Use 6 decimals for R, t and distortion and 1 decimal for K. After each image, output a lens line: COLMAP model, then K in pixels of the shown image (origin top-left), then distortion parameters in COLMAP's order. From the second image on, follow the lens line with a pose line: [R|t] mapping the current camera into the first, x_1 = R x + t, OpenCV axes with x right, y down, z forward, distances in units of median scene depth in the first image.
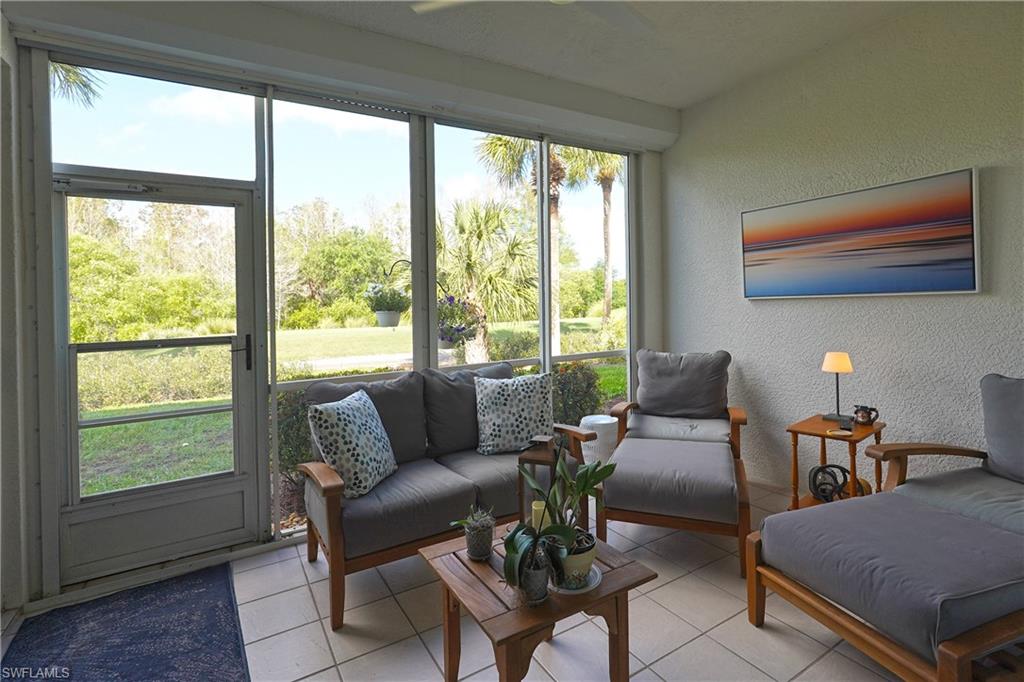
lens RADIAL K [[484.9, 0, 512.6], [0, 484.9, 313.9], [0, 0, 1]] dist [-0.001680, 0.000301]
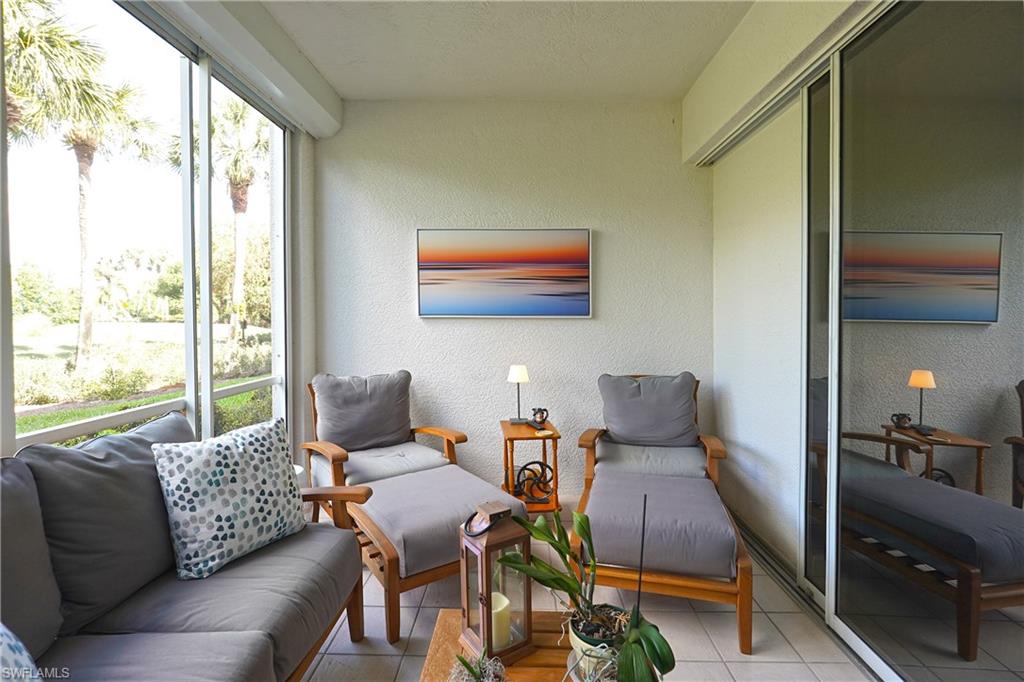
lens RADIAL K [[488.4, 0, 508.5], [0, 488.4, 334.5], [0, 0, 1]] dist [-0.002197, 0.000698]
pose [[0.549835, 0.001555, 0.835272, -0.331903], [-0.003732, 0.999993, 0.000595, 0.004914], [-0.835265, -0.003445, 0.549837, 0.382900]]
